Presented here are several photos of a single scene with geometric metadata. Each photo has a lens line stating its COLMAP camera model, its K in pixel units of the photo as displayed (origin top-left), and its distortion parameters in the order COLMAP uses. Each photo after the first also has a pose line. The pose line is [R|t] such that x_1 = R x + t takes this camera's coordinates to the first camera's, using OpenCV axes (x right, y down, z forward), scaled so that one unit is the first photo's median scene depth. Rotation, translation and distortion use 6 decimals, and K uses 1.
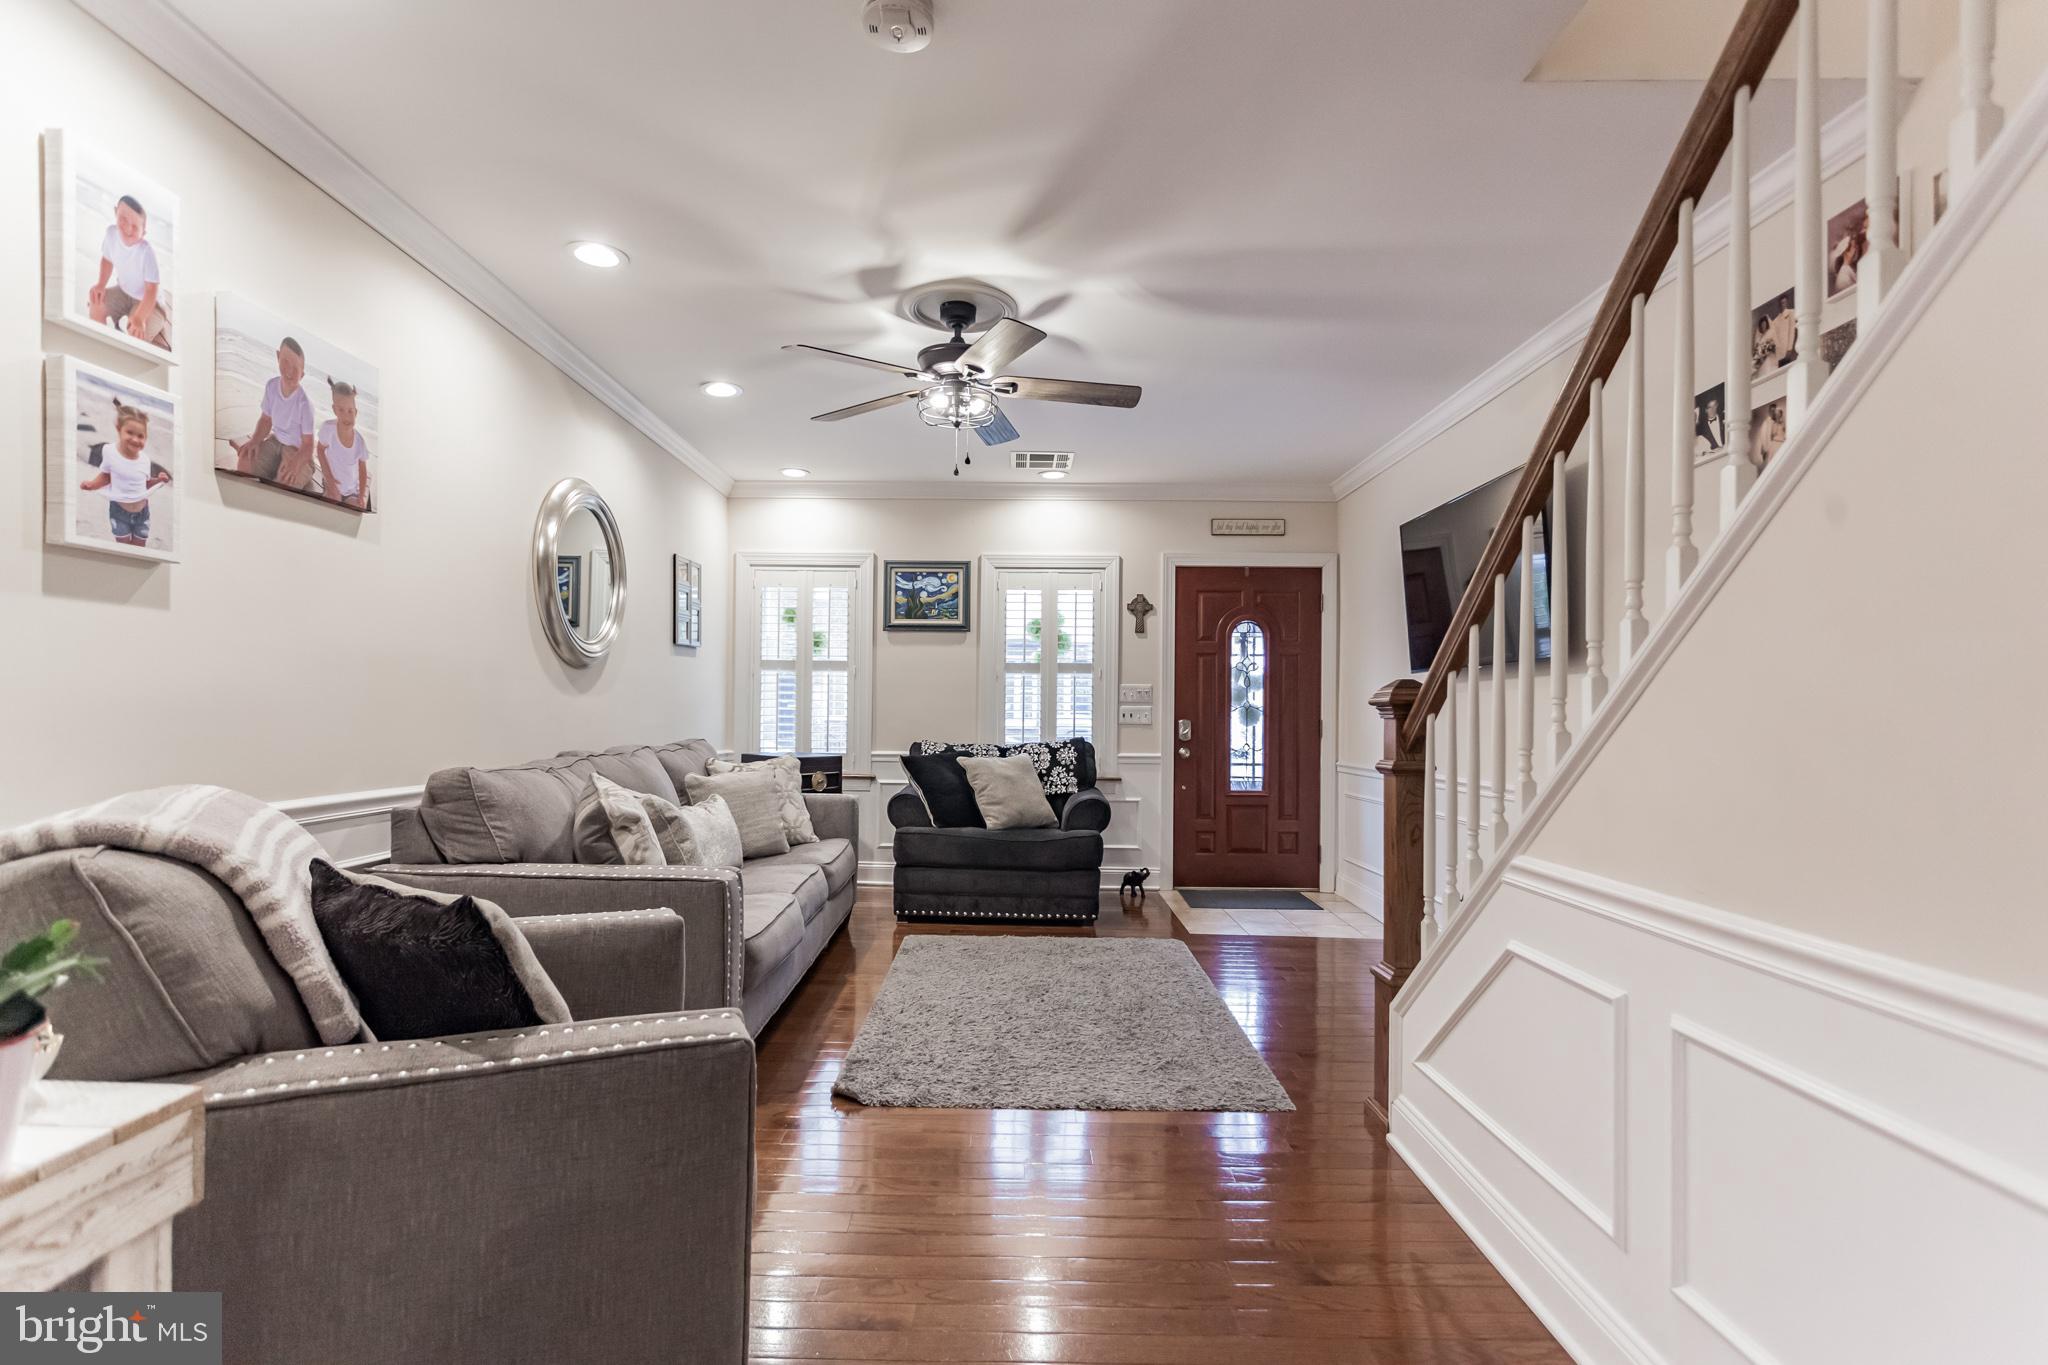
lens RADIAL K [[984.5, 0, 1018.7], [0, 984.5, 719.0], [0, 0, 1]] dist [-0.000733, 0.006692]
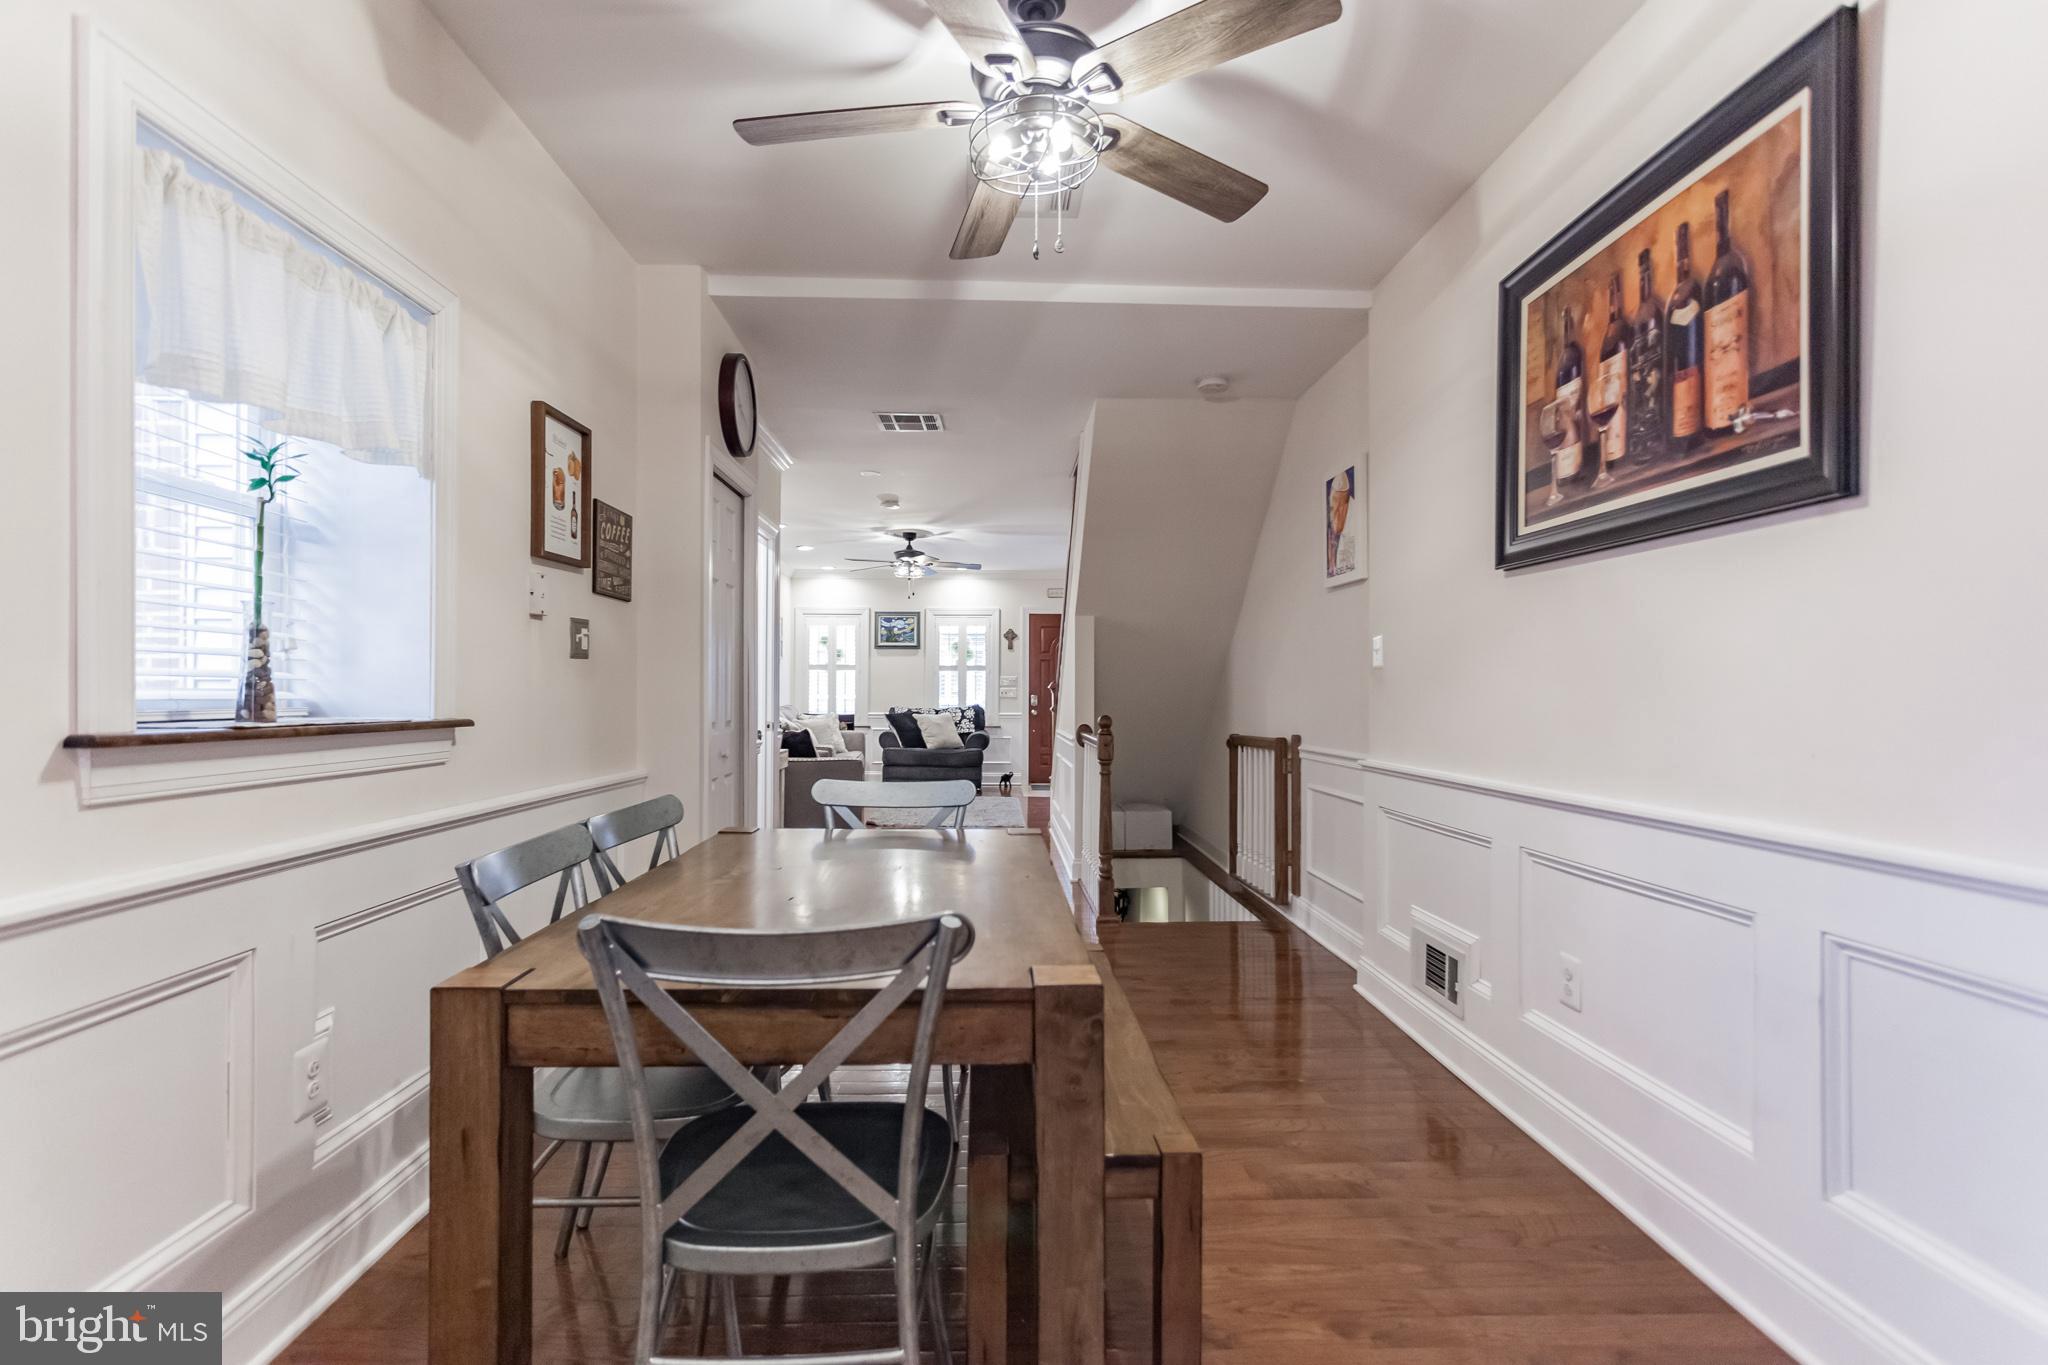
lens RADIAL K [[984.5, 0, 1010.0], [0, 984.5, 693.1], [0, 0, 1]] dist [-0.000733, 0.006692]
pose [[0.999722, -0.005820, 0.022841, 0.086963], [0.005957, 0.999965, -0.005911, 0.008890], [-0.022806, 0.006045, 0.999722, -0.981426]]
